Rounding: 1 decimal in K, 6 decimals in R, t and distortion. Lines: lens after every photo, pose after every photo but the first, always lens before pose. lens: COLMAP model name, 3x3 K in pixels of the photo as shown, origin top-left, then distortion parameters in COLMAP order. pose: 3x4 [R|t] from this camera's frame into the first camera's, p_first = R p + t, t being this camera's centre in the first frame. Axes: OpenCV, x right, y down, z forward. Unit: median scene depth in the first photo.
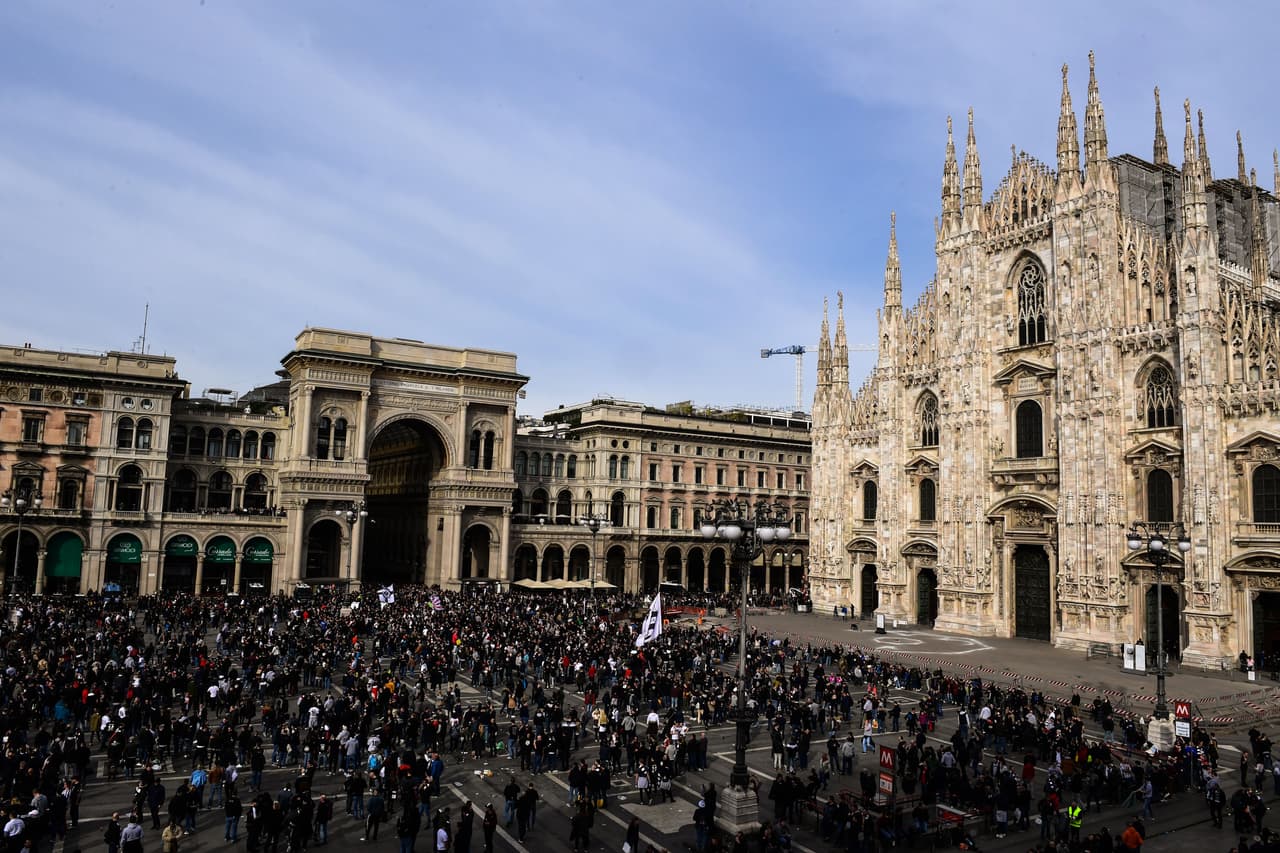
lens RADIAL K [[897.1, 0, 640.0], [0, 897.1, 426.5], [0, 0, 1]] dist [-0.026782, -0.046659]
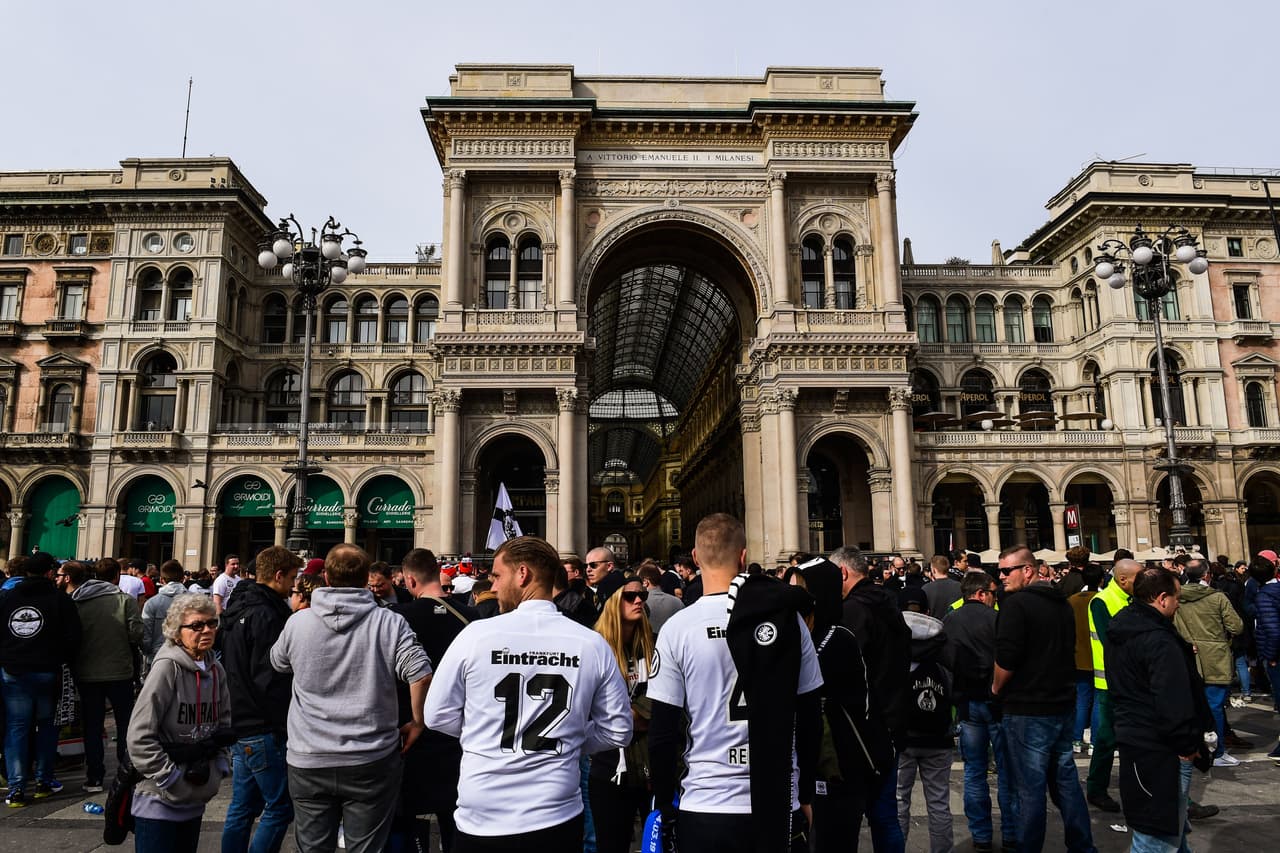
lens RADIAL K [[897.1, 0, 640.0], [0, 897.1, 426.5], [0, 0, 1]] dist [-0.026782, -0.046659]
pose [[0.875490, -0.123244, -0.467256, -0.060747], [0.087908, 0.991416, -0.096786, 0.153135], [0.475173, 0.043659, 0.878808, 0.603023]]
